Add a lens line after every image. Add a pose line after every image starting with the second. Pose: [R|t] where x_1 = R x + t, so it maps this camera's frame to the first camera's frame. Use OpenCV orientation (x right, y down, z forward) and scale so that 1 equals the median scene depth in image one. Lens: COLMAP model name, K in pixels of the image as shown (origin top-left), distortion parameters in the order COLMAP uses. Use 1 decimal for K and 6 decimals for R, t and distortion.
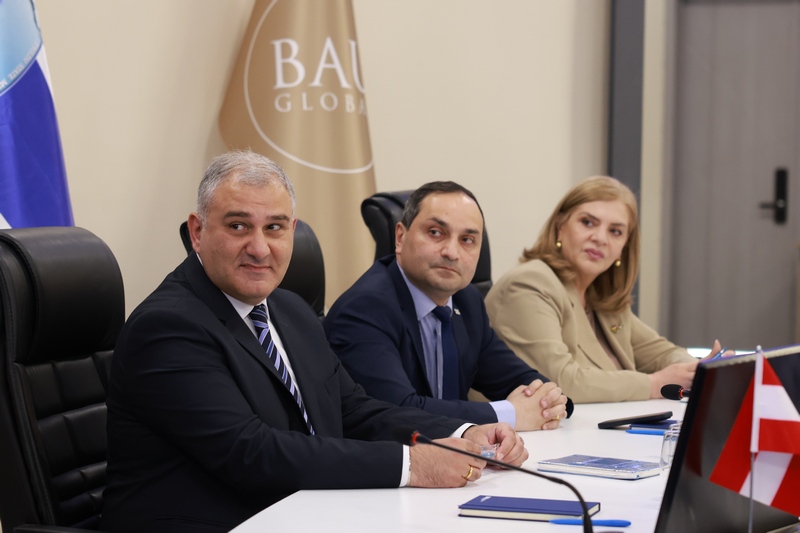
lens RADIAL K [[2449.4, 0, 400.0], [0, 2449.4, 266.5], [0, 0, 1]] dist [0.128954, 1.129240]
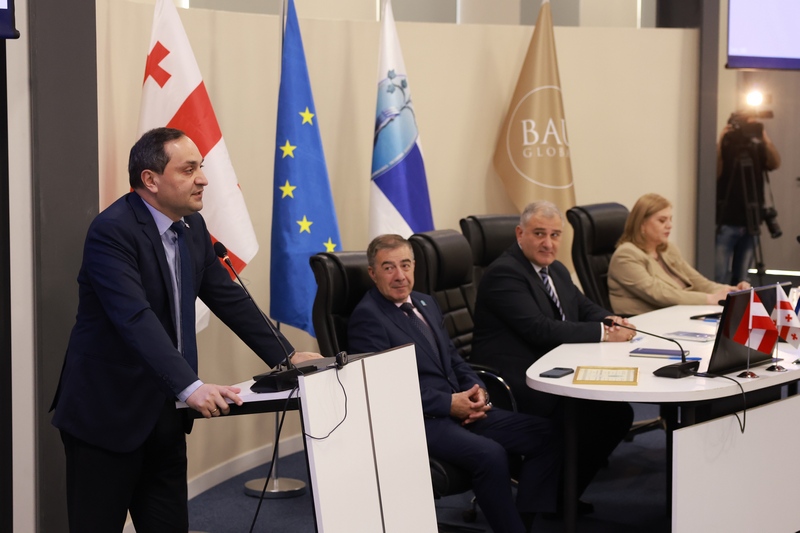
lens RADIAL K [[1812.7, 0, 400.0], [0, 1812.7, 266.5], [0, 0, 1]] dist [0.069317, 0.342398]
pose [[0.996590, -0.005405, -0.082332, -0.030467], [0.008516, 0.999261, 0.037473, -0.031186], [0.082068, -0.038047, 0.995900, -0.449318]]
